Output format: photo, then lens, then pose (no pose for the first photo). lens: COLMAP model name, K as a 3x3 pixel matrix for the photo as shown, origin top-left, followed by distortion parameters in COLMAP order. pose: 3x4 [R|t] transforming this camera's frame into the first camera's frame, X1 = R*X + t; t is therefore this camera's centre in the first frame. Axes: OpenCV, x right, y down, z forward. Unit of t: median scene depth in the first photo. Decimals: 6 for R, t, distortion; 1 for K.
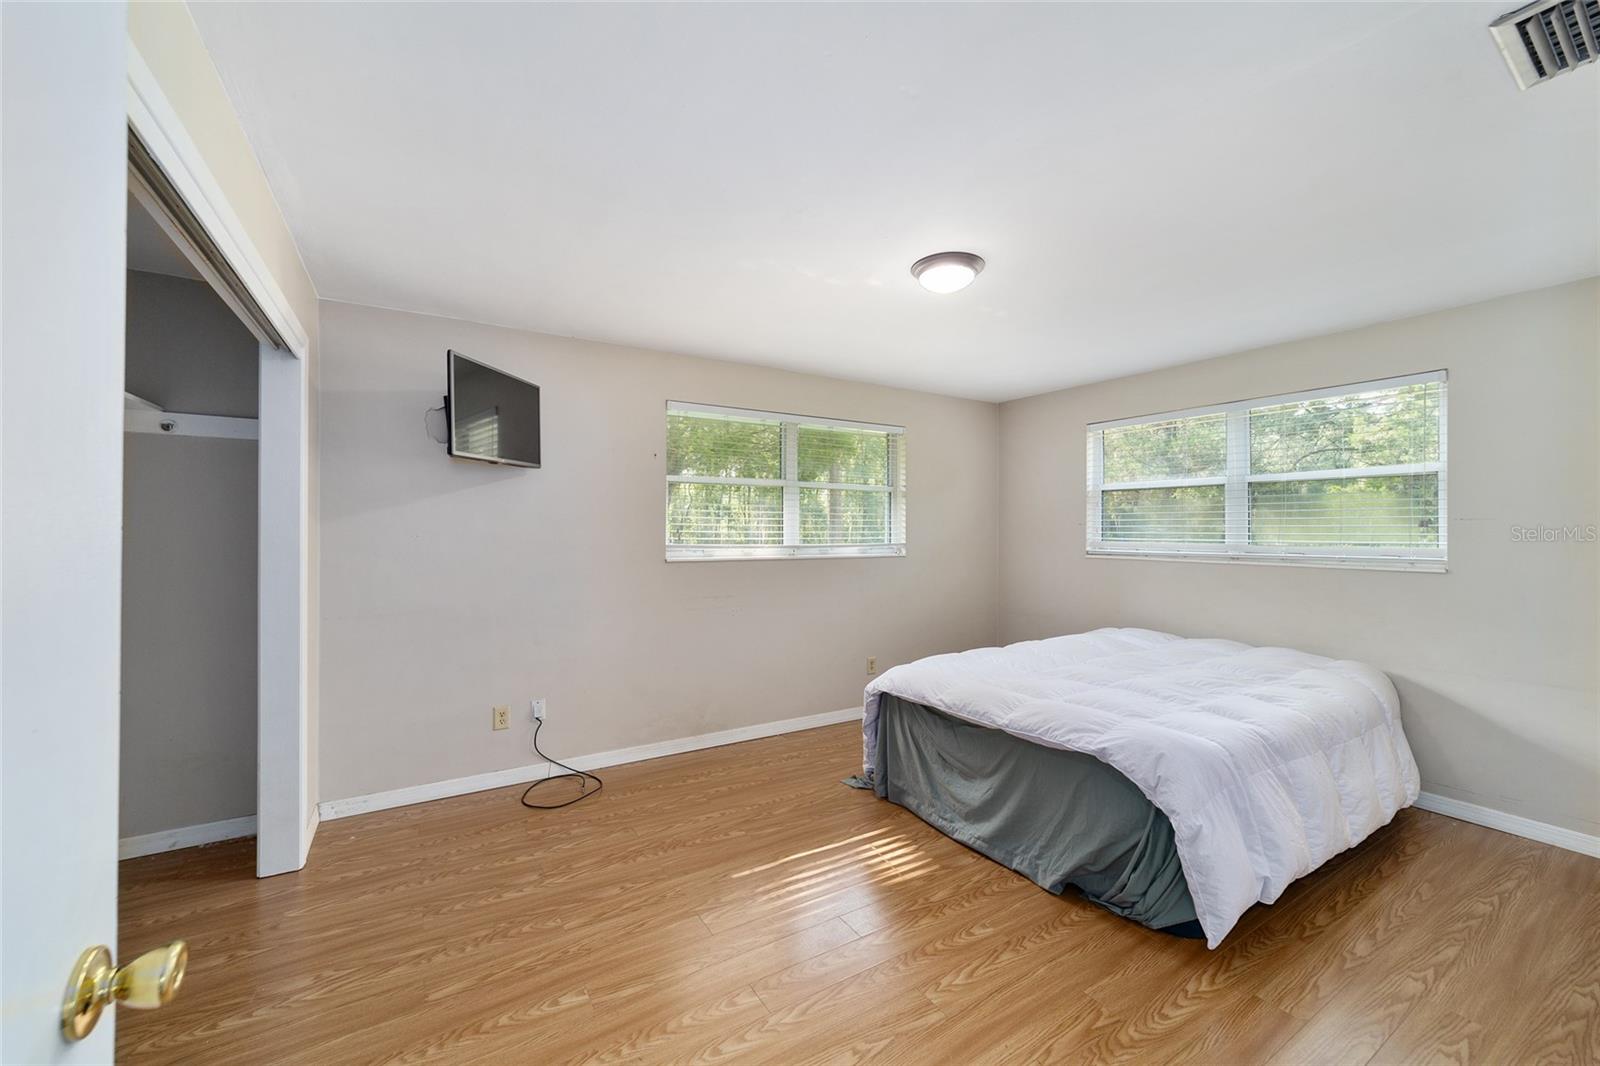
lens RADIAL K [[614.1, 0, 795.1], [0, 614.1, 531.4], [0, 0, 1]] dist [-0.018631, 0.008055]
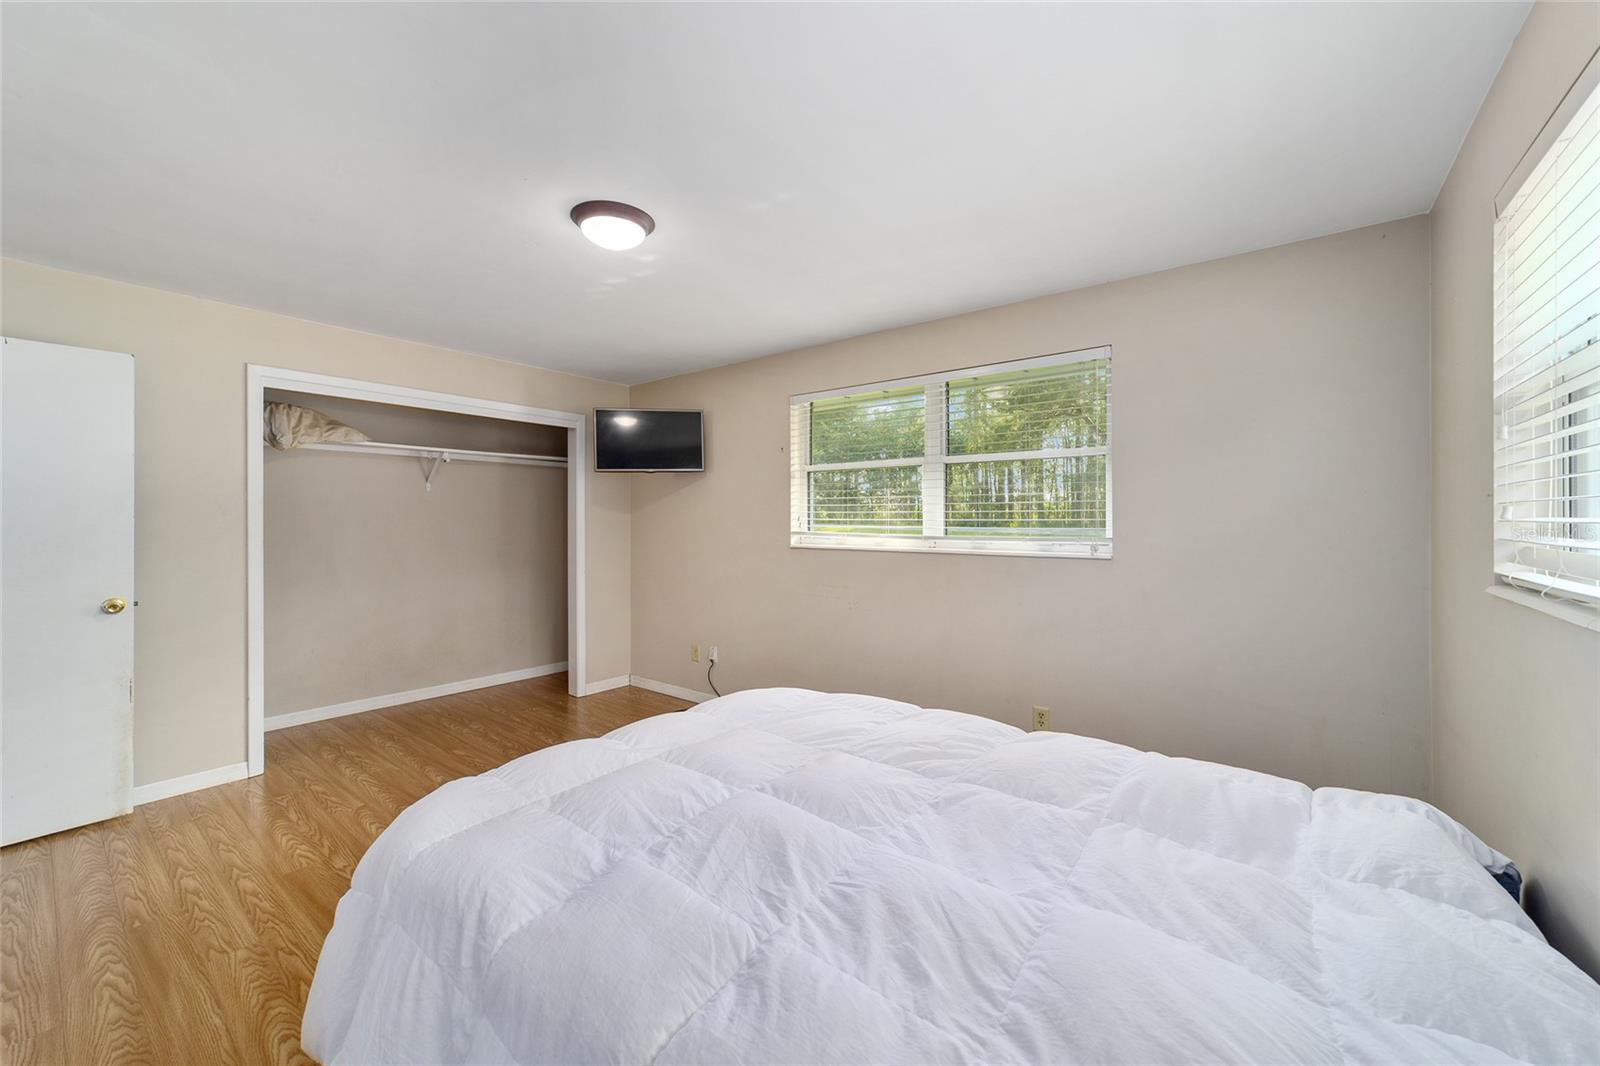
lens RADIAL K [[614.1, 0, 806.9], [0, 614.1, 519.8], [0, 0, 1]] dist [-0.018631, 0.008055]
pose [[0.362188, -0.000111, -0.932105, 1.172731], [-0.000600, 1.000000, -0.000352, 0.003194], [0.932105, 0.000687, 0.362188, 0.935441]]
